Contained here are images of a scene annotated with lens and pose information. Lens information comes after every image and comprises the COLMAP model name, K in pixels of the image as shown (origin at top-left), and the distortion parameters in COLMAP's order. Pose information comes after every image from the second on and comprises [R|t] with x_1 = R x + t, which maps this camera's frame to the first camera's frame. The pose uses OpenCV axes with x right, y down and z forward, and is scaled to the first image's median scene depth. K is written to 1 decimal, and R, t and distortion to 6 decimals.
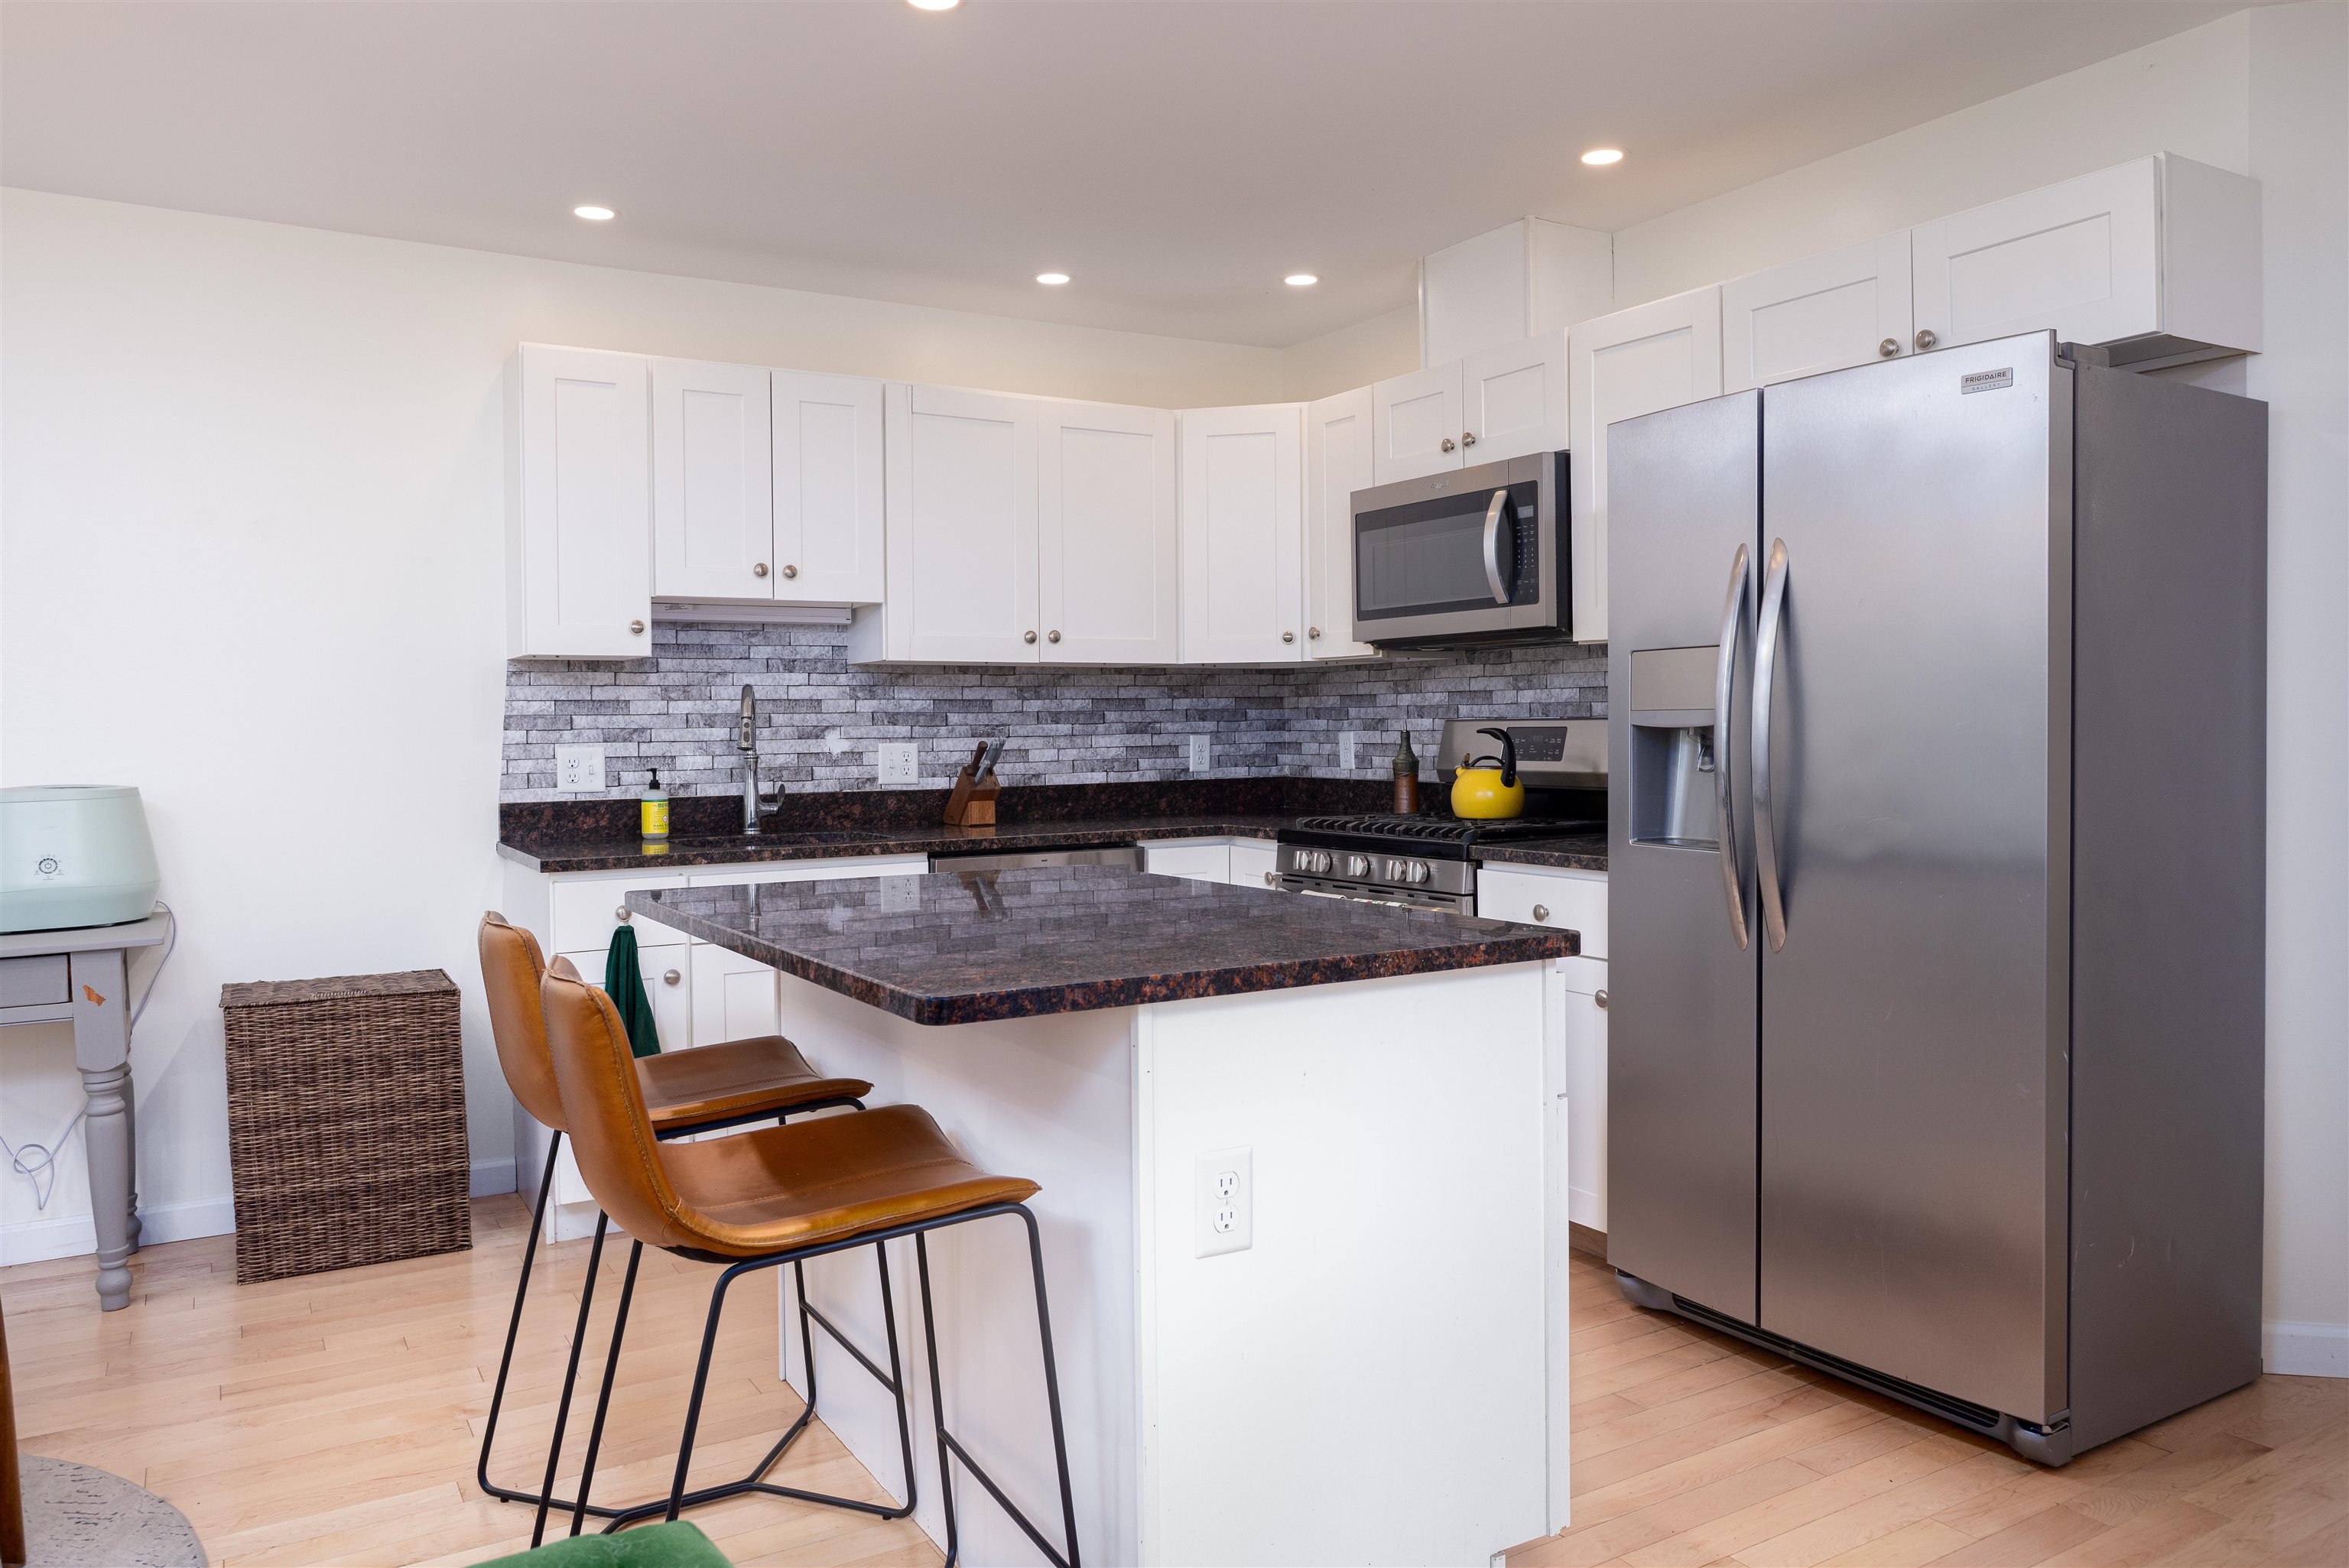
lens RADIAL K [[1634.6, 0, 1213.6], [0, 1634.6, 750.6], [0, 0, 1]] dist [-0.026808, 0.000883]
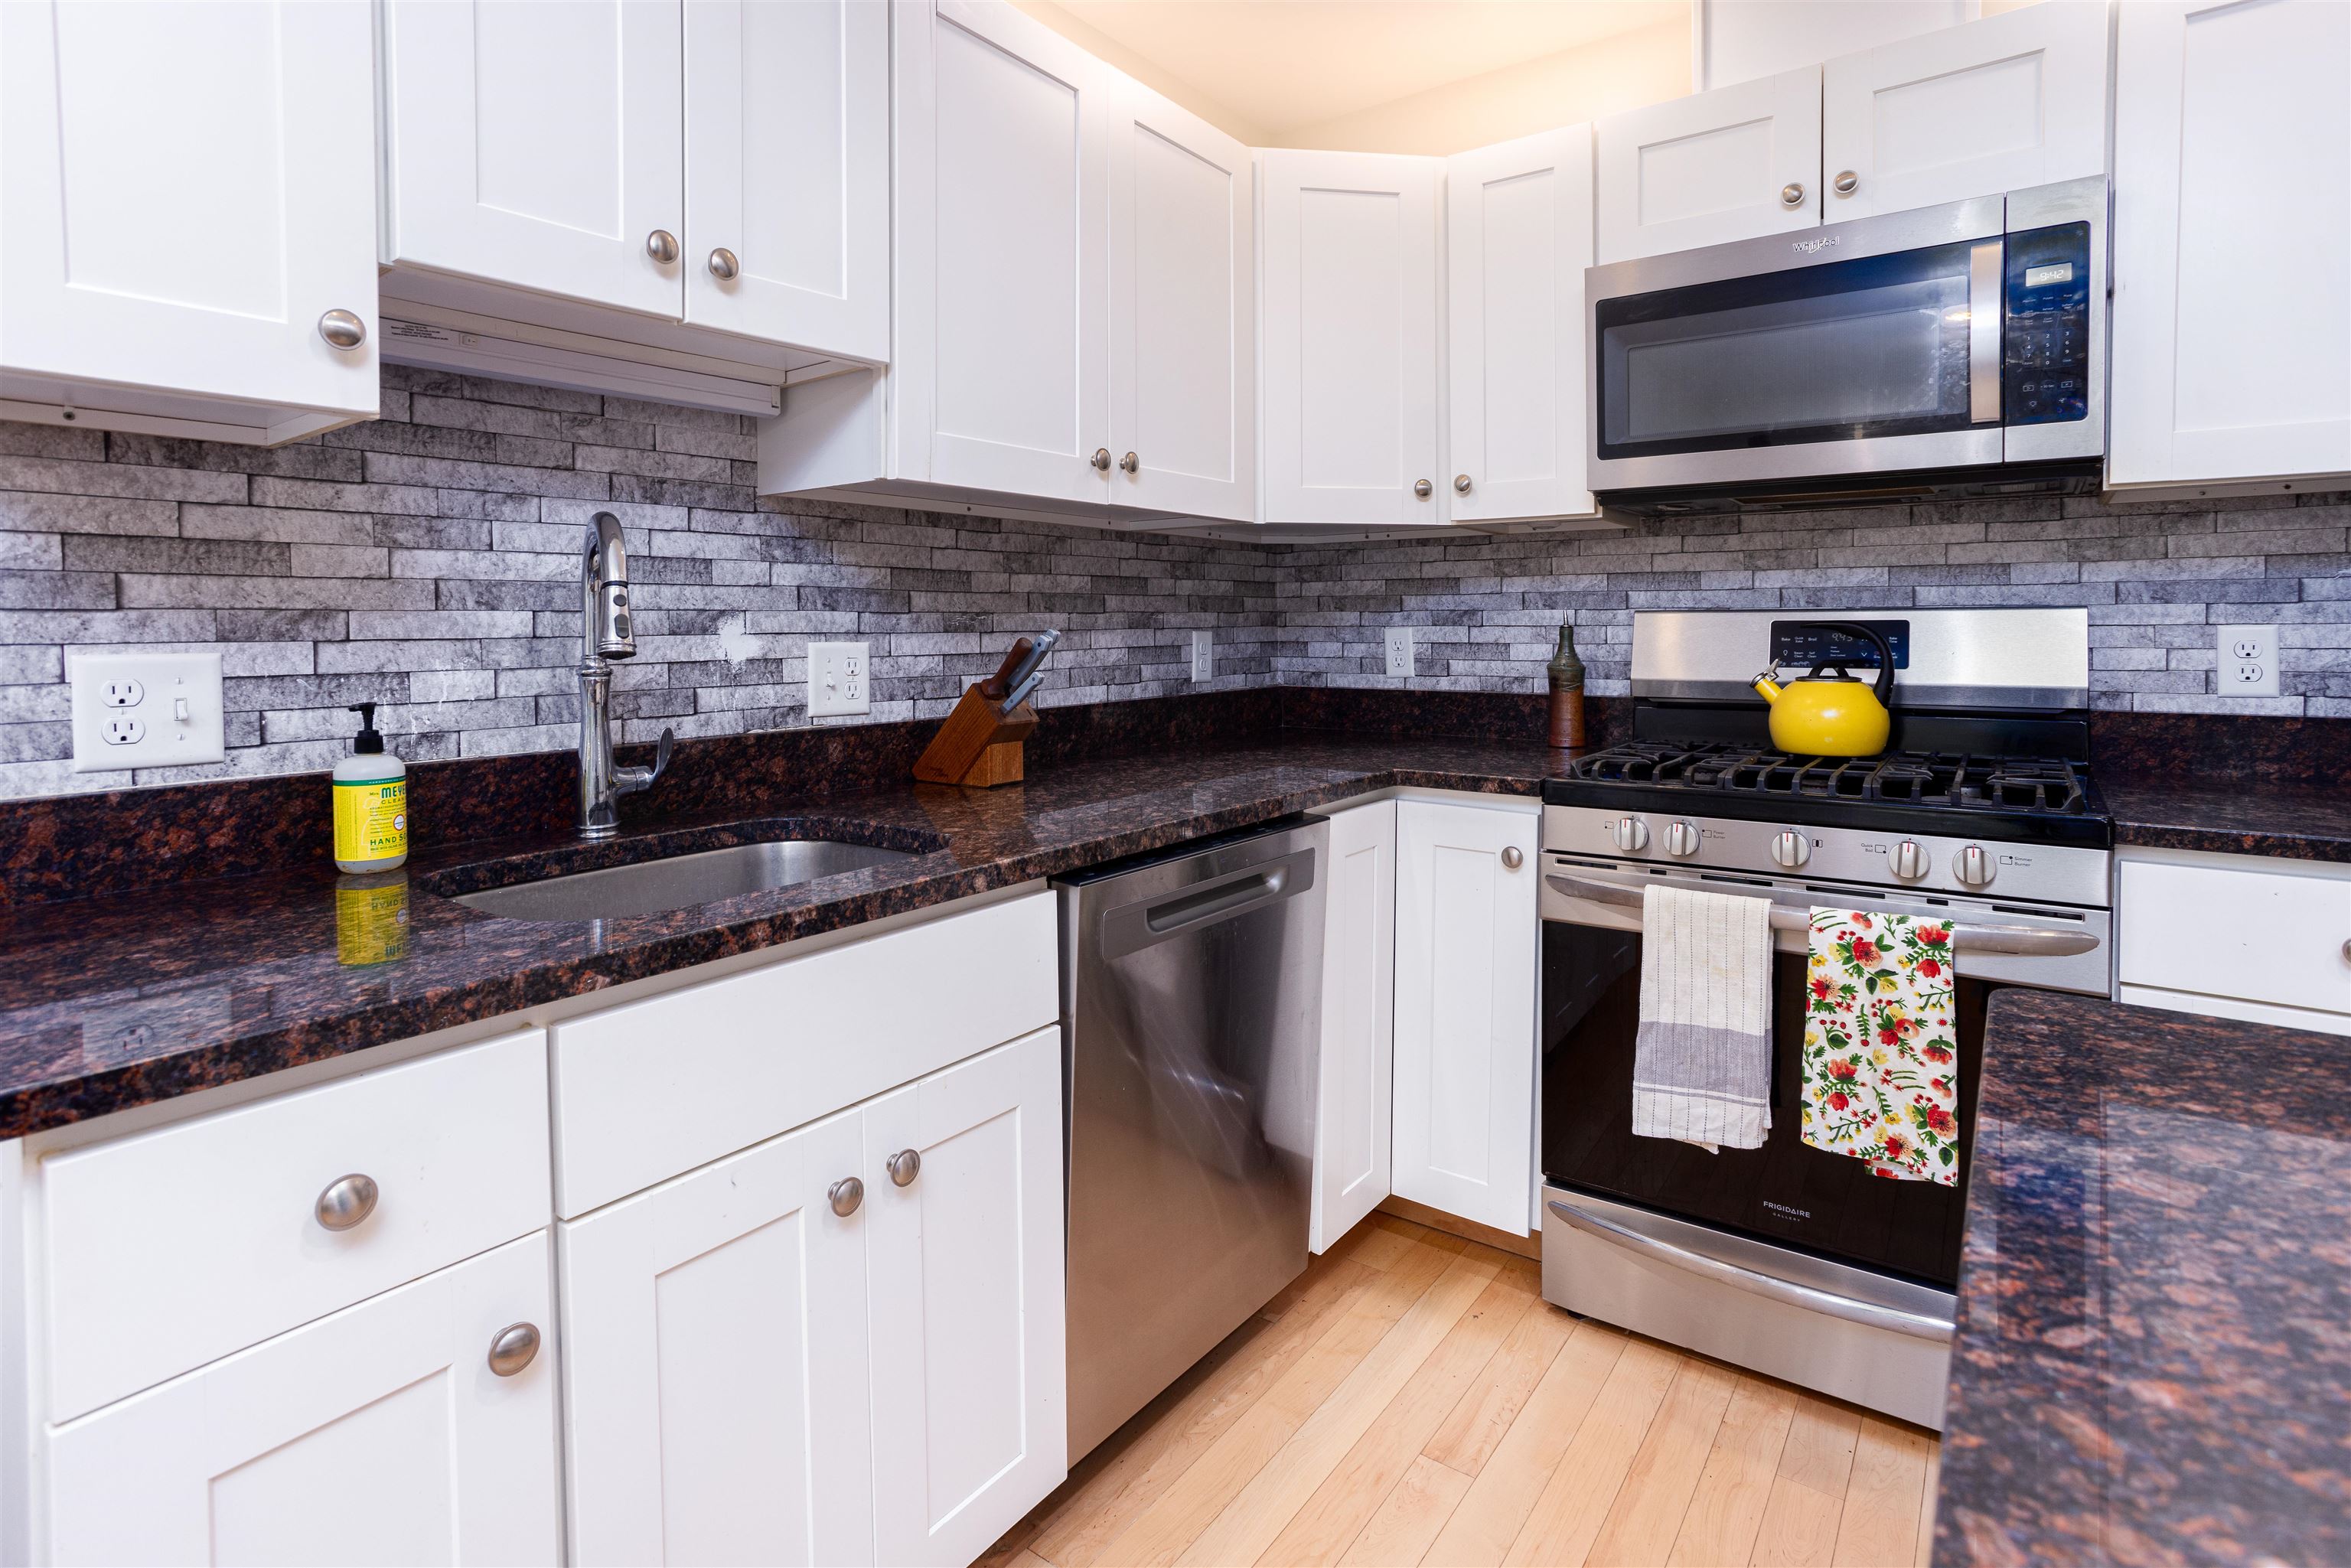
lens RADIAL K [[1173.1, 0, 1173.9], [0, 1173.1, 647.6], [0, 0, 1]] dist [-0.029337, 0.016395]
pose [[0.930069, -0.001248, 0.367382, -0.251286], [0.000765, 0.999999, 0.001460, -0.003661], [-0.367383, -0.001077, 0.930069, 0.623704]]
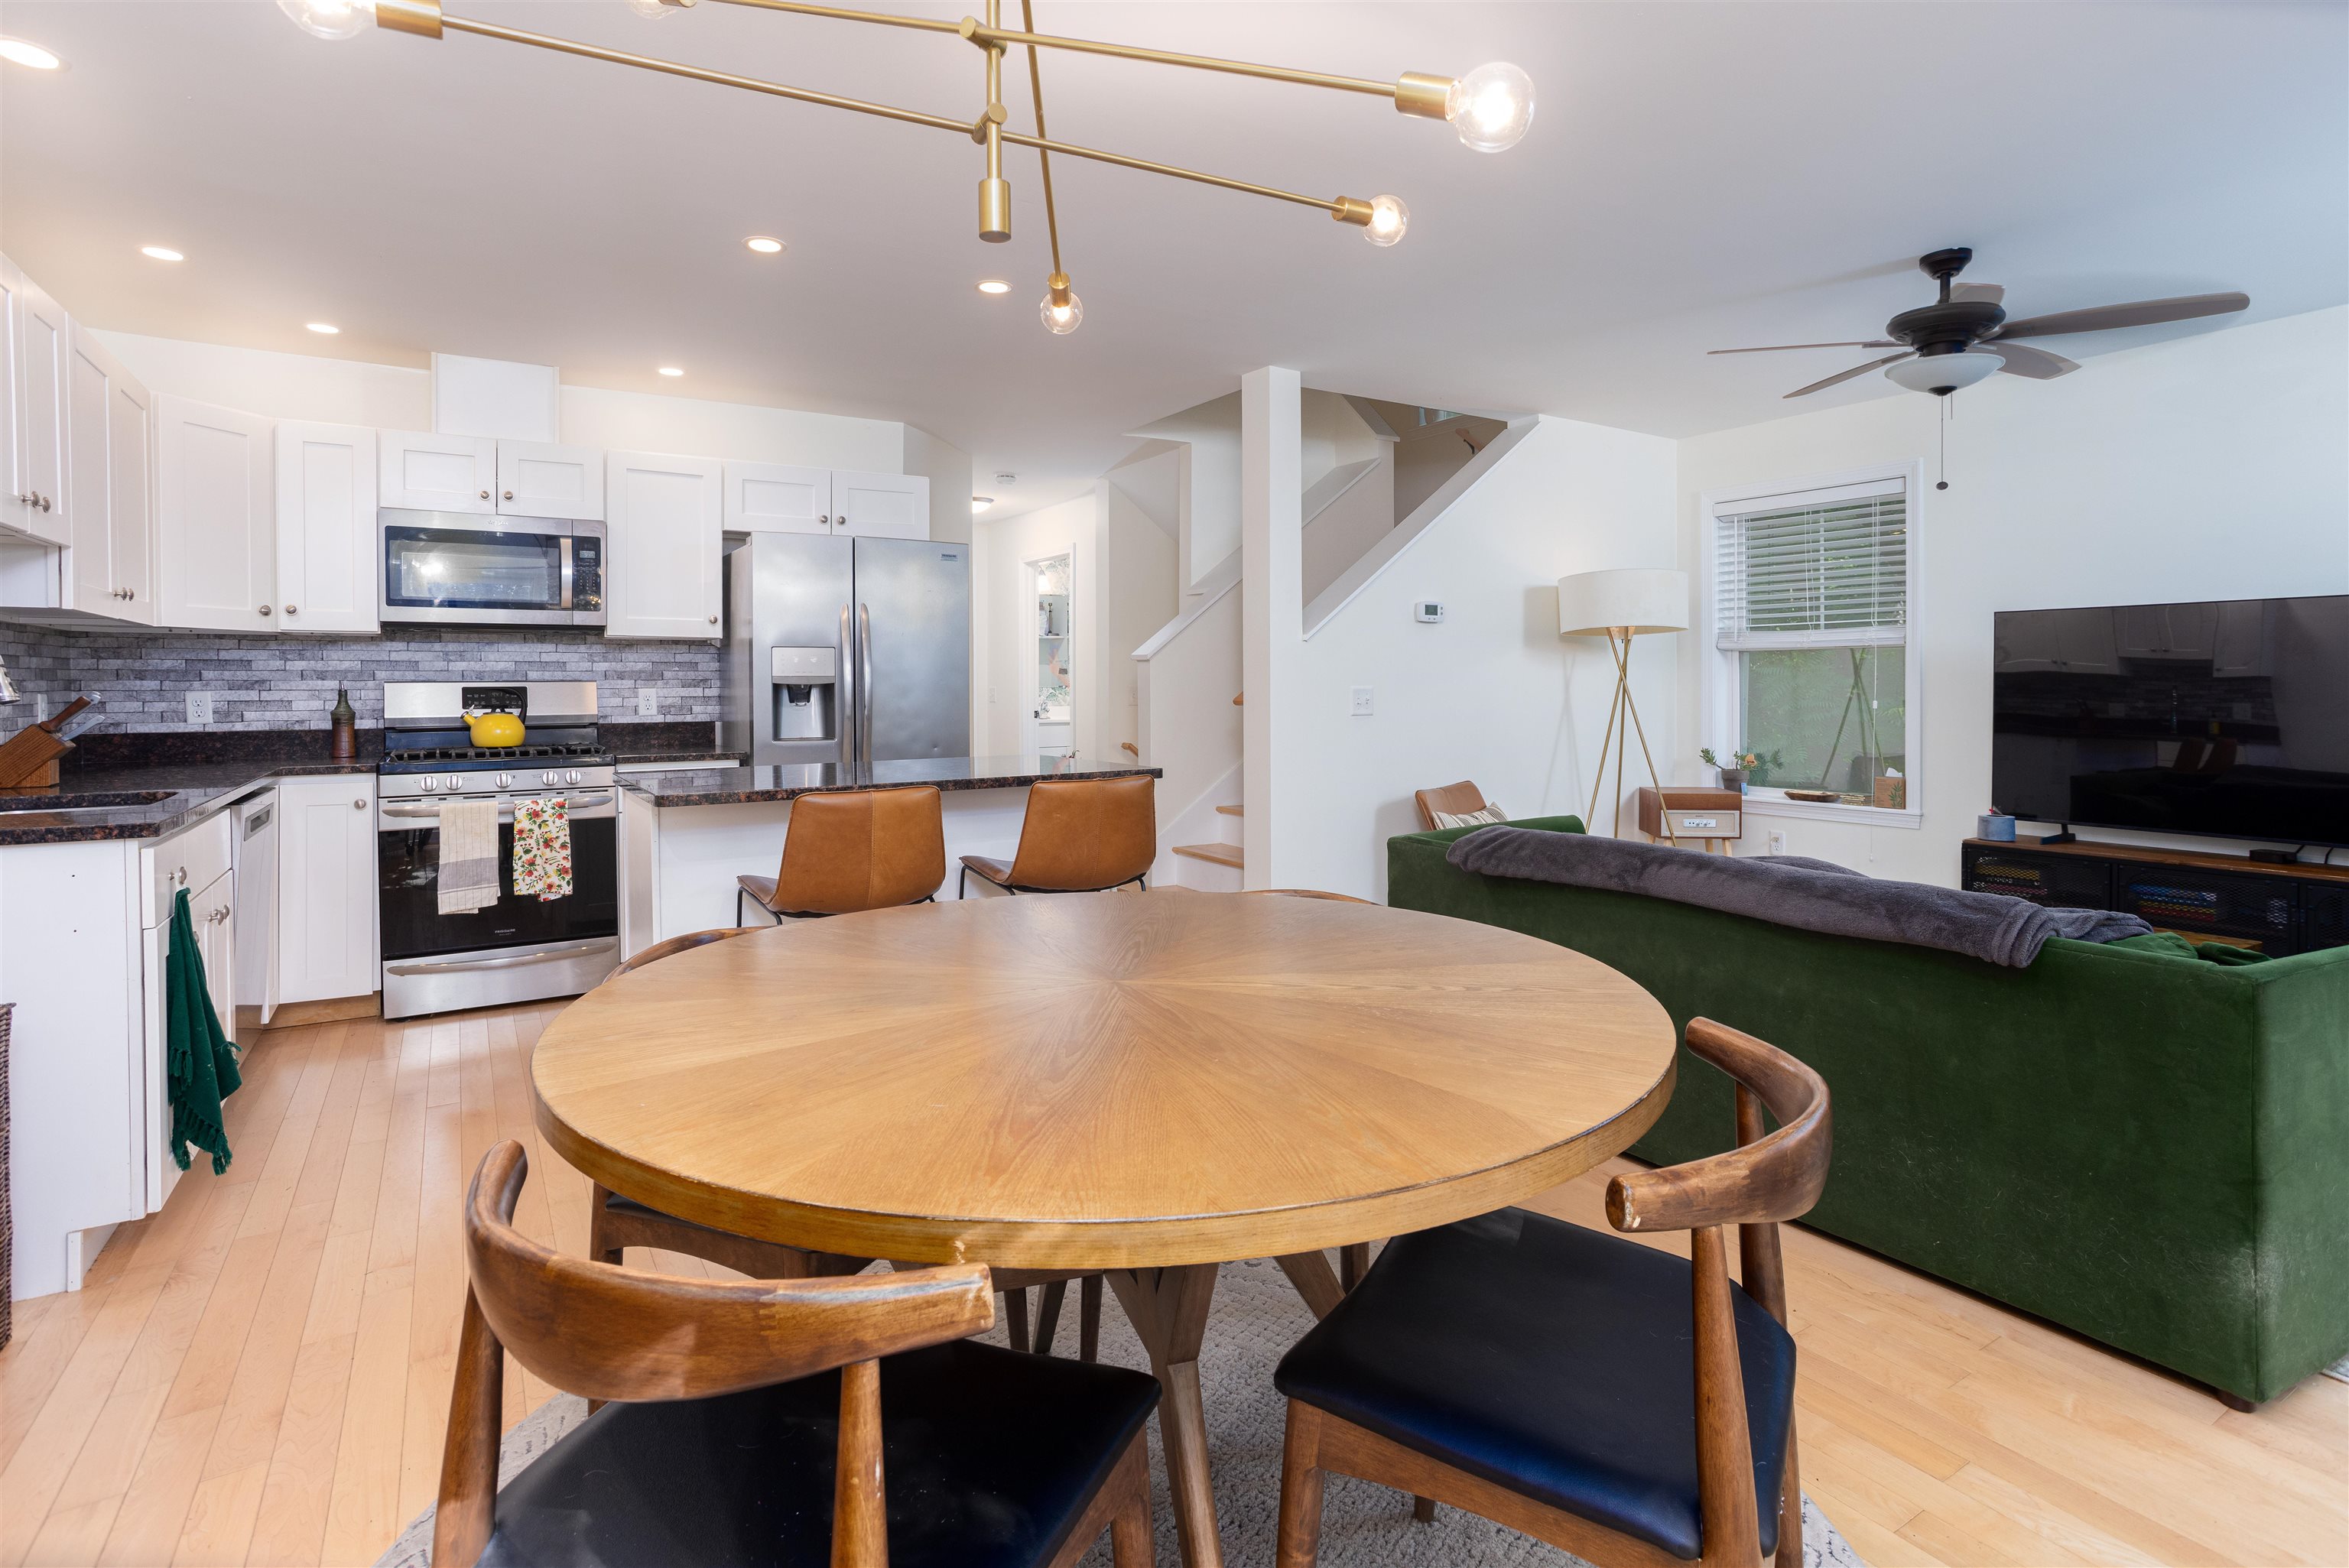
lens RADIAL K [[1172.0, 0, 1175.9], [0, 1172.0, 696.9], [0, 0, 1]] dist [-0.029337, 0.016395]
pose [[-0.000321, 0.000544, 1.000000, -0.861053], [0.021228, 0.999775, -0.000537, 0.008673], [-0.999775, 0.021228, -0.000333, 0.362407]]
